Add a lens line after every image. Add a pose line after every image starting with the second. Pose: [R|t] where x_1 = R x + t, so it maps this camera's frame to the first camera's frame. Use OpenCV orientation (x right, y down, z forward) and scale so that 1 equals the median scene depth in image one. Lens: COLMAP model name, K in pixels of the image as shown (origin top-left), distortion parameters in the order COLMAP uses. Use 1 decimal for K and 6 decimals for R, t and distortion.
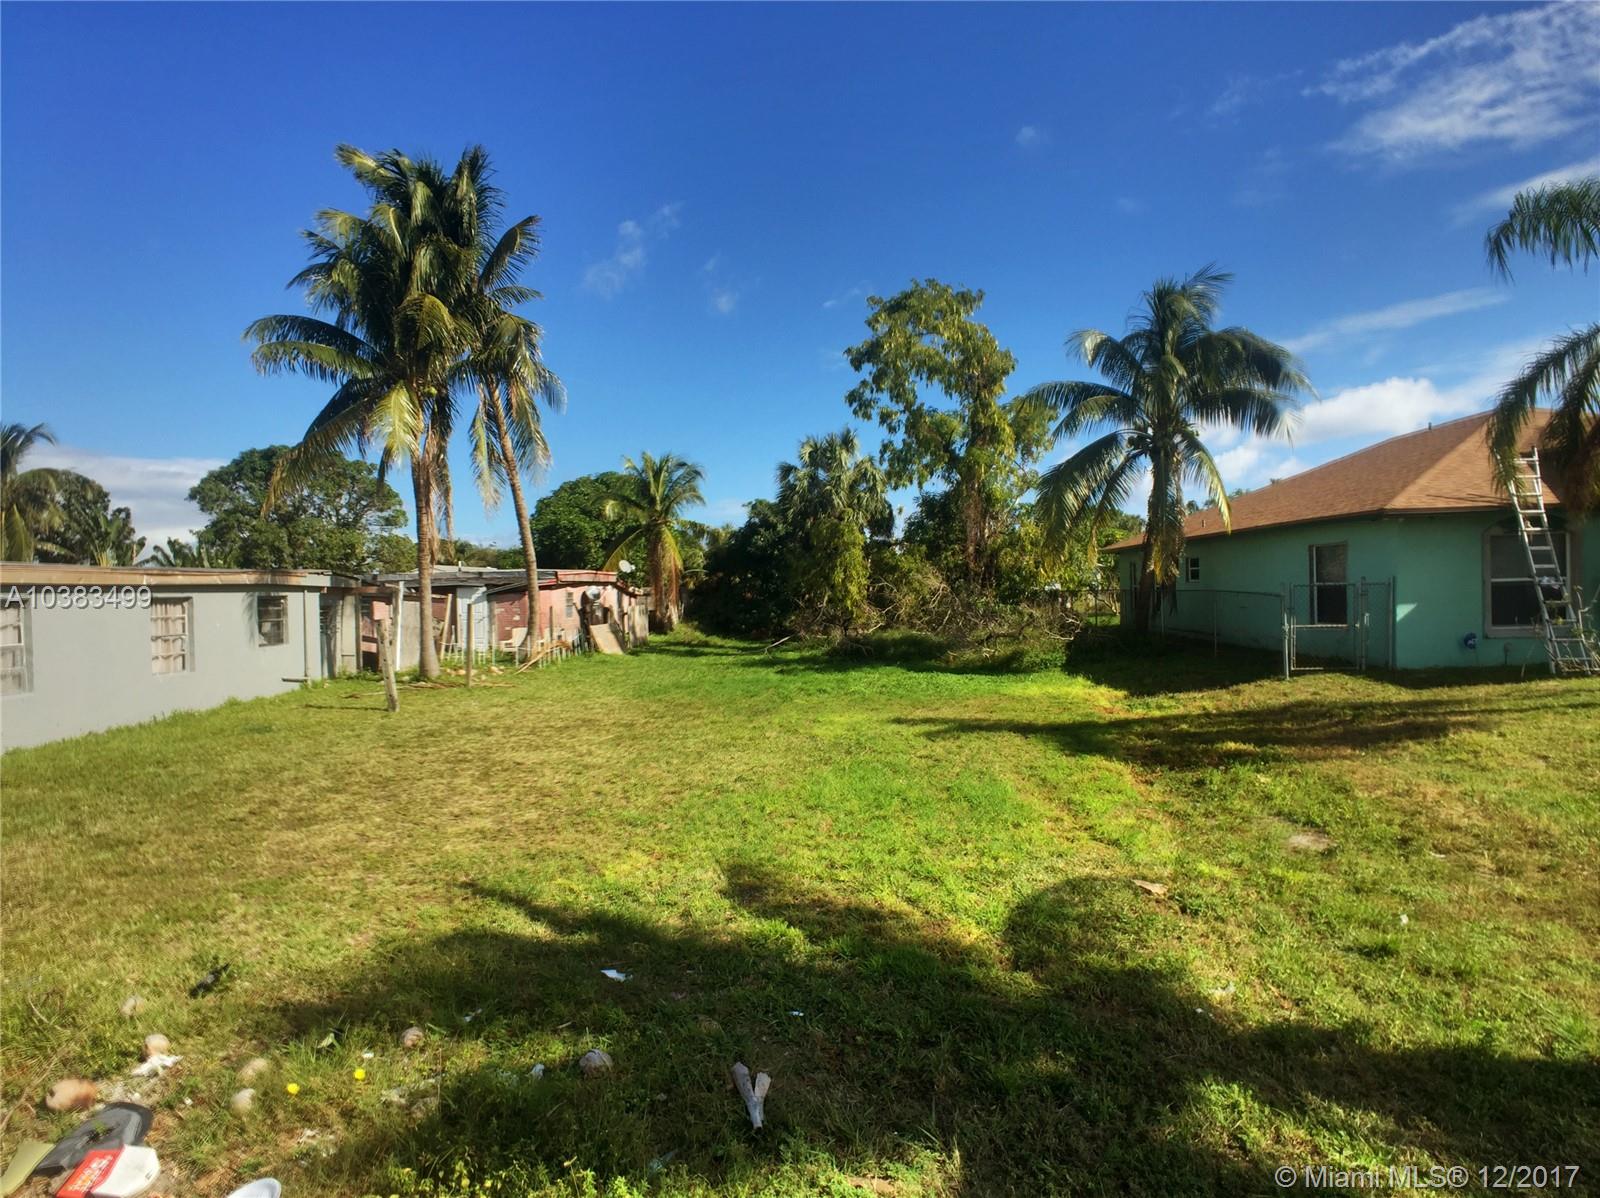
lens RADIAL K [[1348.5, 0, 731.8], [0, 1348.5, 659.5], [0, 0, 1]] dist [0.014482, 0.003960]
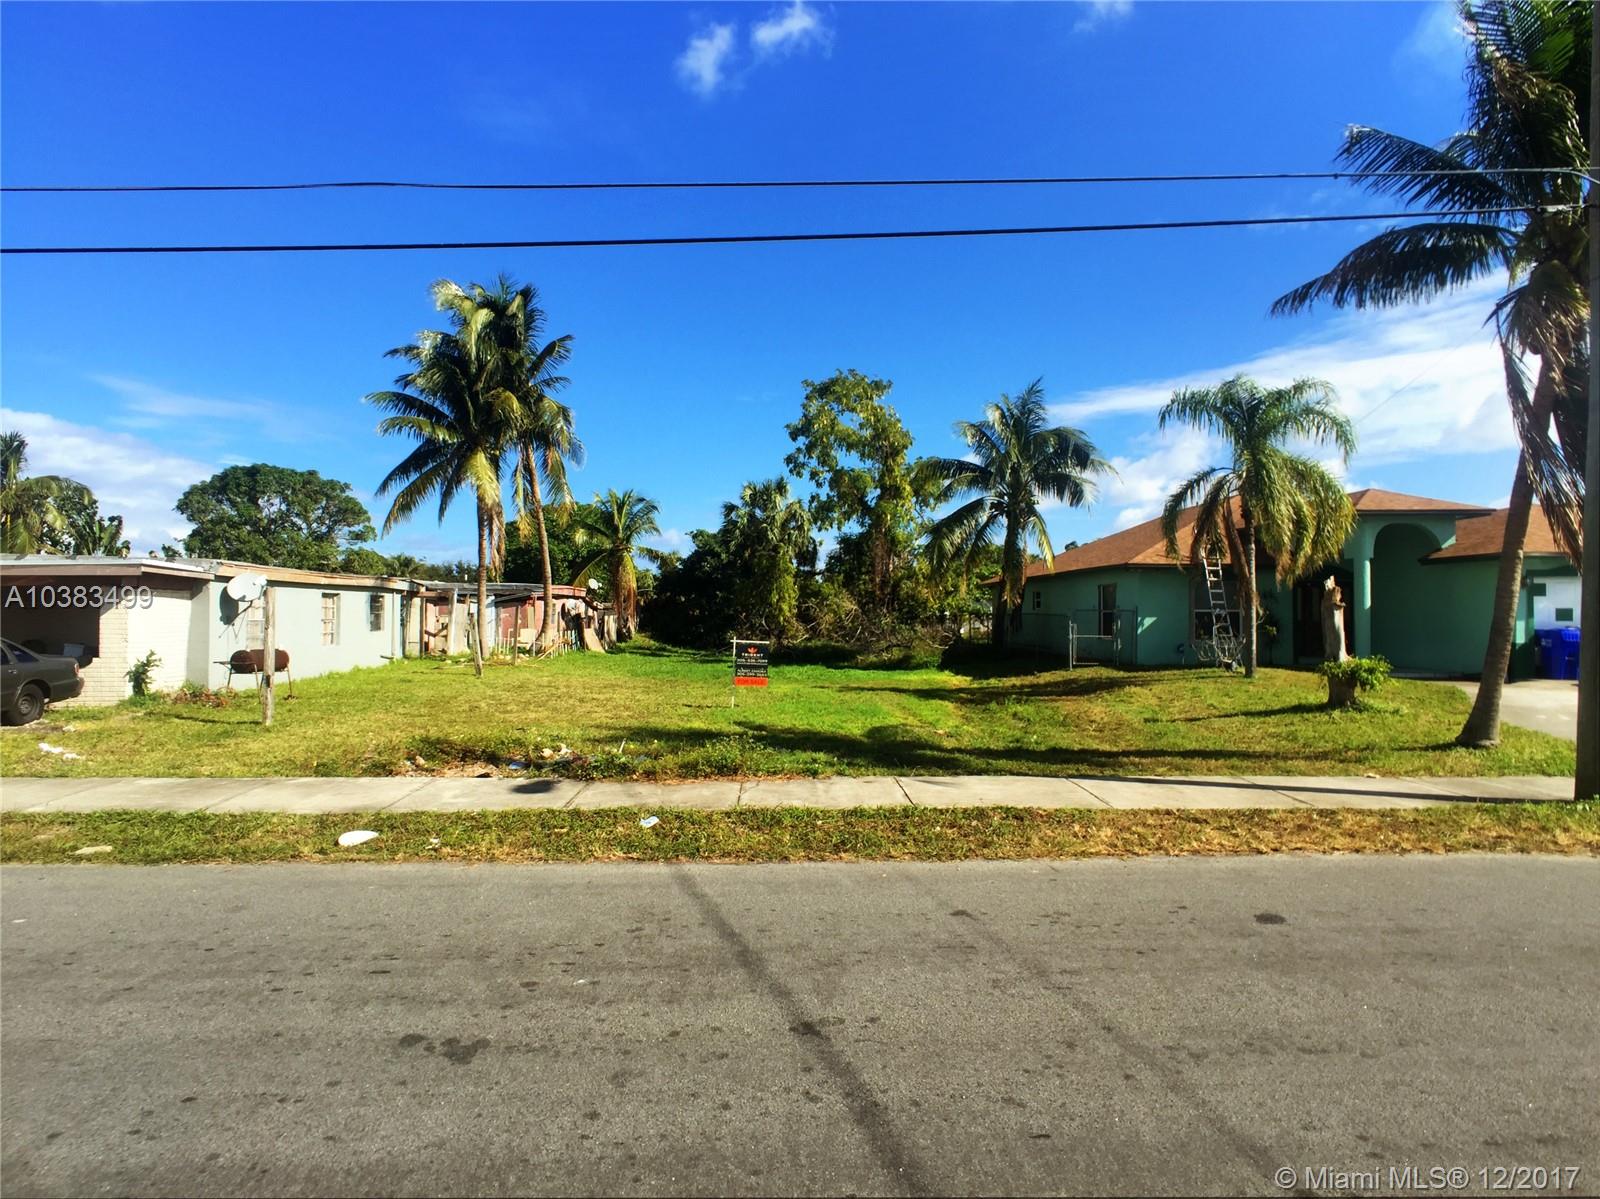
lens RADIAL K [[1348.5, 0, 800.6], [0, 1348.5, 600.0], [0, 0, 1]] dist [0.014482, 0.003960]
pose [[0.993333, 0.033082, 0.110430, -0.038004], [-0.026088, 0.997596, -0.064193, 0.022837], [-0.112288, 0.060884, 0.991809, -0.274224]]
